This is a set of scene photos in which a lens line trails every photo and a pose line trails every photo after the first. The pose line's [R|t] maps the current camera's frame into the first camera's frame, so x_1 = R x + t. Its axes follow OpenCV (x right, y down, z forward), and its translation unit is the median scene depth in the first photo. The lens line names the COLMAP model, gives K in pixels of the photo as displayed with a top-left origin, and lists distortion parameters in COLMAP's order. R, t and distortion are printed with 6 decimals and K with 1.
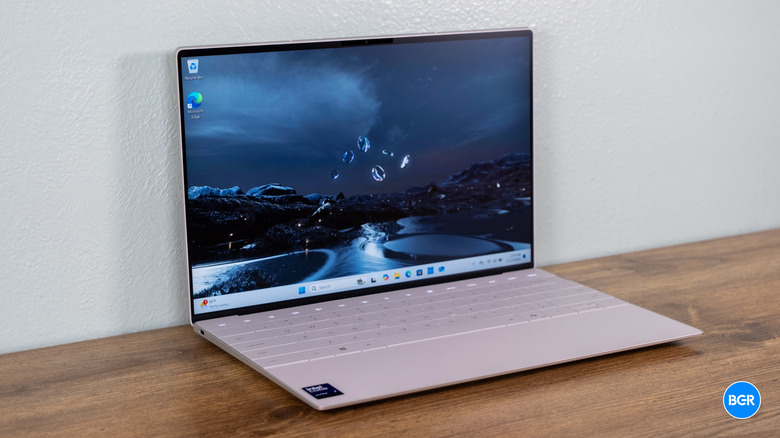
lens RADIAL K [[1377.1, 0, 390.6], [0, 1377.1, 217.2], [0, 0, 1]] dist [0.019422, 0.000000]
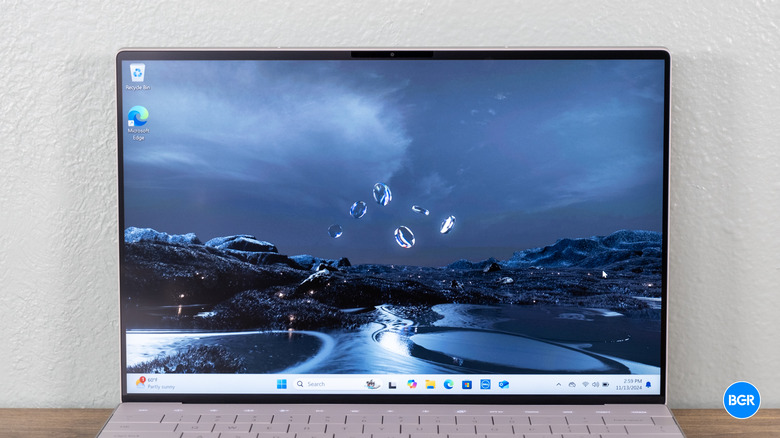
lens RADIAL K [[1758.5, 0, 390.5], [0, 1758.5, 218.9], [0, 0, 1]] dist [-0.027753, 0.000000]
pose [[0.862672, 0.075695, -0.500068, 0.464049], [-0.113745, 0.992445, -0.045997, 0.001991], [0.492808, 0.096561, 0.864764, 0.208932]]
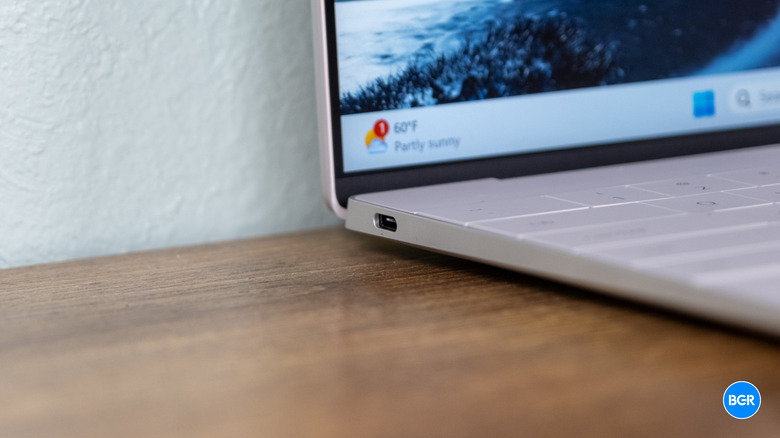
lens RADIAL K [[3450.0, 0, 389.8], [0, 3450.0, 219.0], [0, 0, 1]] dist [-0.241784, 0.000000]
pose [[0.999614, -0.026465, -0.008478, -0.126124], [0.025999, 0.998360, -0.051010, 0.113585], [0.009814, 0.050770, 0.998662, 0.310926]]
